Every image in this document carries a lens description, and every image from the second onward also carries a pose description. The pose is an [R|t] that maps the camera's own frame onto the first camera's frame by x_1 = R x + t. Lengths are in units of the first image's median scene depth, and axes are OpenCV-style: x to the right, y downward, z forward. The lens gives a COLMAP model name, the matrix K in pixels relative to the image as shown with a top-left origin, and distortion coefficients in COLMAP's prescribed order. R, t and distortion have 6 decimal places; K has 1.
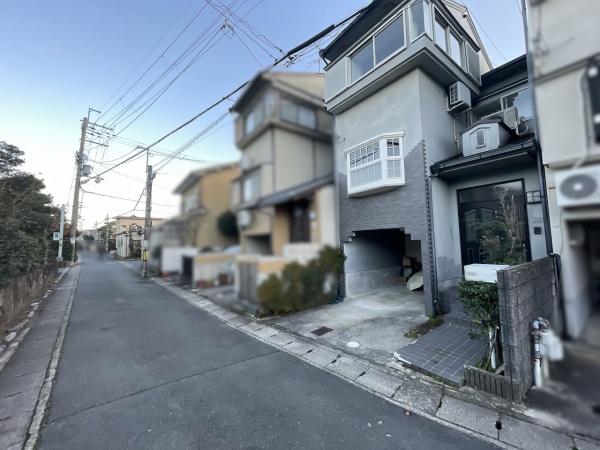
lens RADIAL K [[241.2, 0, 299.7], [0, 241.2, 223.7], [0, 0, 1]] dist [-0.005837, 0.000650]
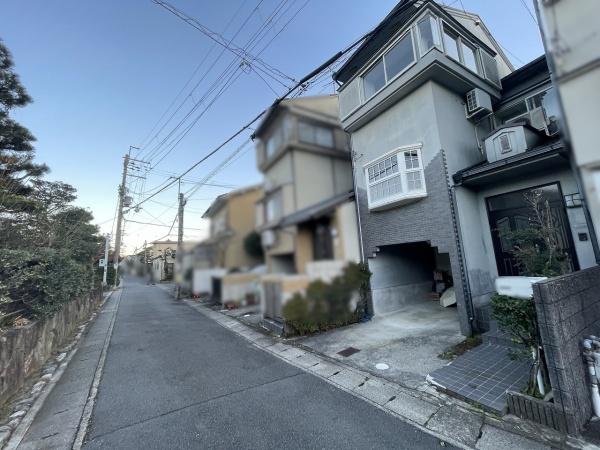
lens RADIAL K [[241.2, 0, 299.8], [0, 241.2, 223.8], [0, 0, 1]] dist [-0.005837, 0.000650]
pose [[0.993108, -0.055025, -0.103485, 0.023177], [0.047624, 0.996218, -0.072680, -0.005025], [0.107093, 0.067251, 0.991972, -0.013478]]
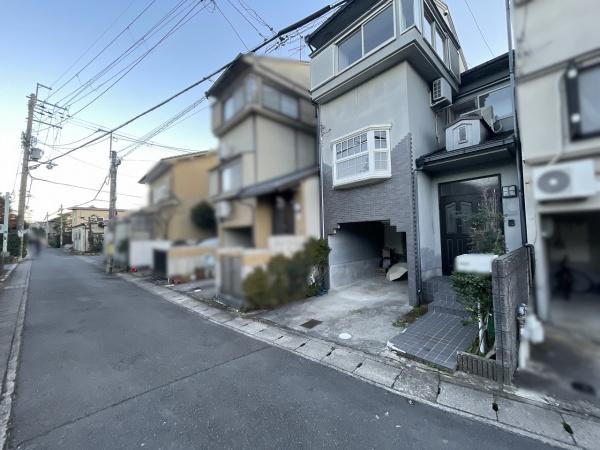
lens RADIAL K [[241.2, 0, 299.6], [0, 241.2, 223.8], [0, 0, 1]] dist [-0.005837, 0.000650]
pose [[0.994039, 0.003723, 0.108965, -0.061388], [-0.006905, 0.999560, 0.028833, 0.007486], [-0.108809, -0.029414, 0.993627, 0.034092]]
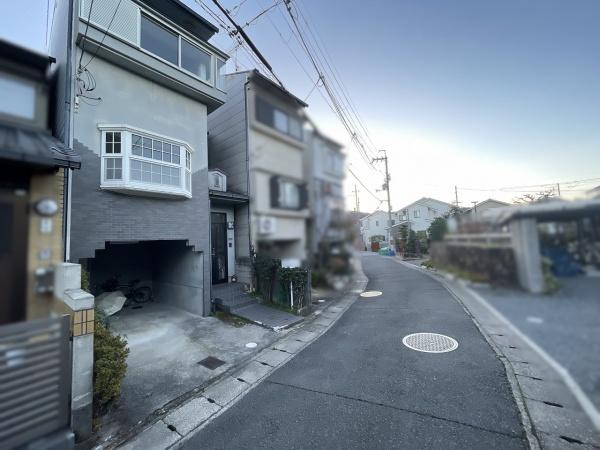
lens RADIAL K [[241.2, 0, 301.0], [0, 241.2, 222.9], [0, 0, 1]] dist [-0.005837, 0.000650]
pose [[-0.250147, 0.112366, 0.961665, -0.766955], [-0.024137, 0.992210, -0.122213, 0.066367], [-0.967907, -0.053783, -0.245487, 0.877878]]
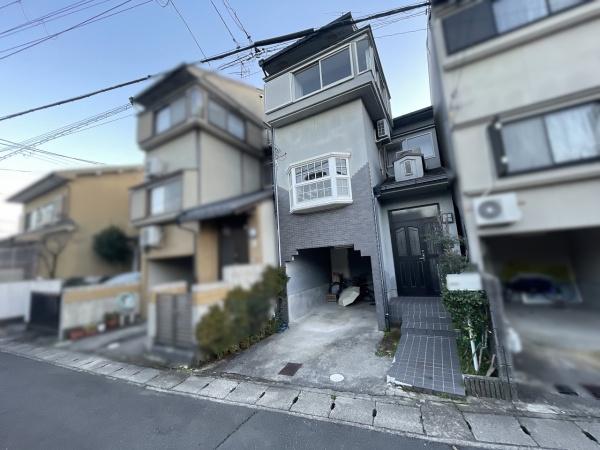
lens RADIAL K [[241.2, 0, 299.7], [0, 241.2, 223.7], [0, 0, 1]] dist [-0.005837, 0.000650]
pose [[0.908190, 0.025099, 0.417806, -0.226894], [0.010916, 0.996441, -0.083588, 0.013330], [-0.418416, 0.080475, 0.904683, 0.180032]]
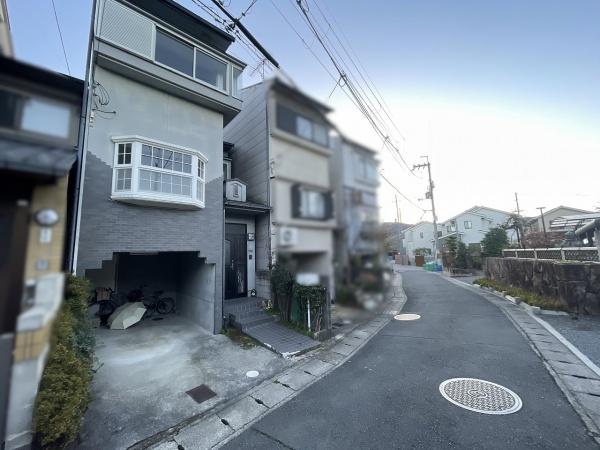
lens RADIAL K [[241.2, 0, 300.5], [0, 241.2, 223.5], [0, 0, 1]] dist [-0.005837, 0.000650]
pose [[-0.089279, 0.160876, 0.982928, -0.664452], [-0.041150, 0.985431, -0.165023, 0.056285], [-0.995156, -0.055180, -0.081359, 0.749776]]
